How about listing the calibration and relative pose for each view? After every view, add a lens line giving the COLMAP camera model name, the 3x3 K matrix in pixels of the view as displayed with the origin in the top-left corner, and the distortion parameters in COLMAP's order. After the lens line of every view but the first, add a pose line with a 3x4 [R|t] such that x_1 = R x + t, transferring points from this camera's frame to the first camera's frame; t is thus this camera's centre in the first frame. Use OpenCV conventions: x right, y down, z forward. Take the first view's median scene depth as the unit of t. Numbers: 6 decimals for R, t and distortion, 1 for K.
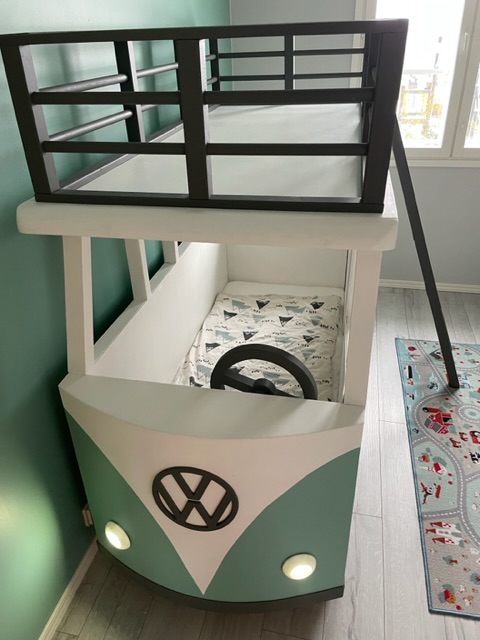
lens RADIAL K [[497.5, 0, 238.3], [0, 497.5, 320.8], [0, 0, 1]] dist [0.006348, -0.050878]
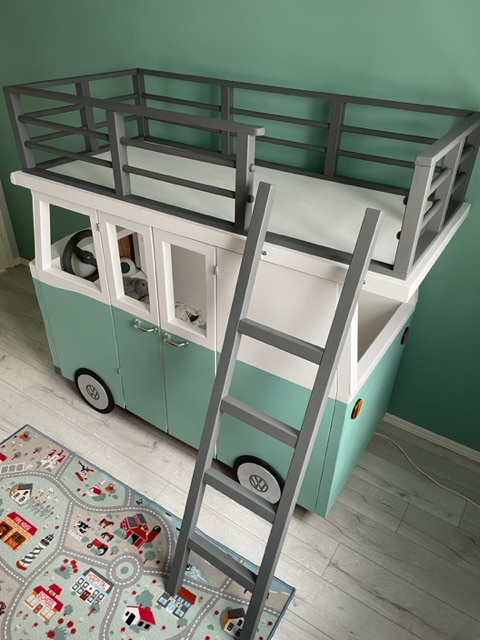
lens RADIAL K [[497.5, 0, 240.2], [0, 497.5, 321.7], [0, 0, 1]] dist [0.006348, -0.050878]
pose [[-0.365745, 0.537297, -0.759963, 0.932132], [-0.486988, 0.585362, 0.648224, -0.813886], [0.793142, 0.607177, 0.047564, 0.976835]]
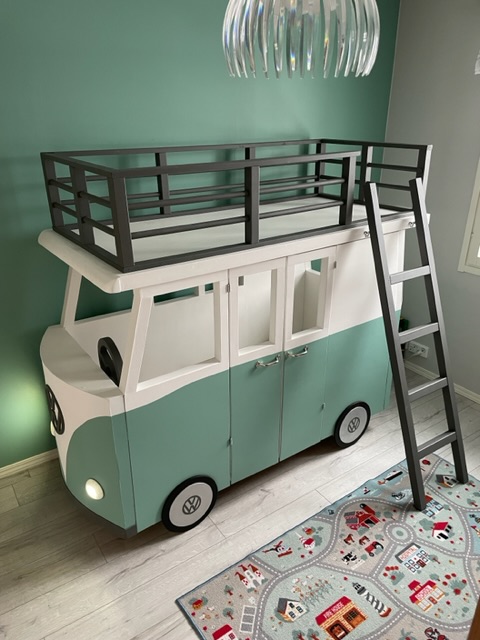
lens RADIAL K [[497.5, 0, 241.0], [0, 497.5, 319.5], [0, 0, 1]] dist [0.006348, -0.050878]
pose [[0.731557, 0.301366, -0.611557, 0.811261], [-0.367952, 0.929671, 0.017976, -0.119520], [0.573964, 0.211873, 0.790996, -0.040299]]
